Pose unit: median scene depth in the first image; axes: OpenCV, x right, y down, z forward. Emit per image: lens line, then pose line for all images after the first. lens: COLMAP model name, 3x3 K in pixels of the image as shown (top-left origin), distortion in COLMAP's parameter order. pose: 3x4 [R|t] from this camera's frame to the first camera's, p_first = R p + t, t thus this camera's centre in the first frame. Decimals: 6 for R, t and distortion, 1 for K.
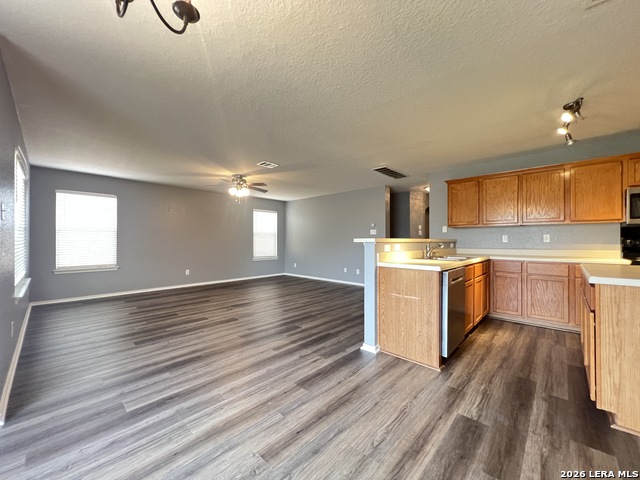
lens RADIAL K [[257.0, 0, 319.1], [0, 257.0, 239.3], [0, 0, 1]] dist [-0.003640, 0.000156]
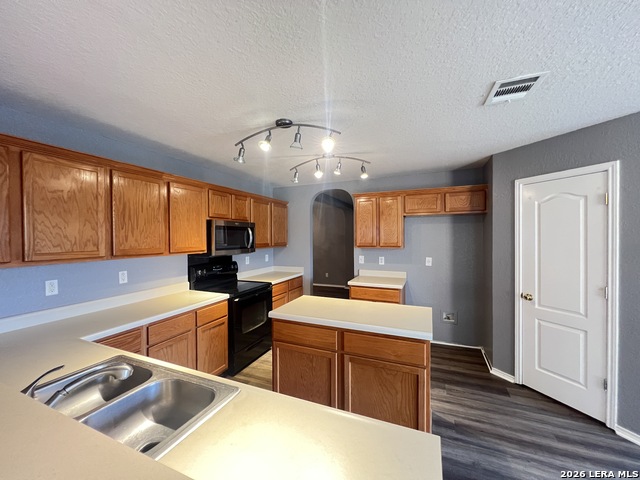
lens RADIAL K [[257.0, 0, 319.1], [0, 257.0, 239.3], [0, 0, 1]] dist [-0.003640, 0.000156]
pose [[-0.345612, -0.006975, 0.938352, 0.127214], [0.003808, 0.999954, 0.008836, -0.113361], [-0.938370, 0.006627, -0.345569, 0.840285]]
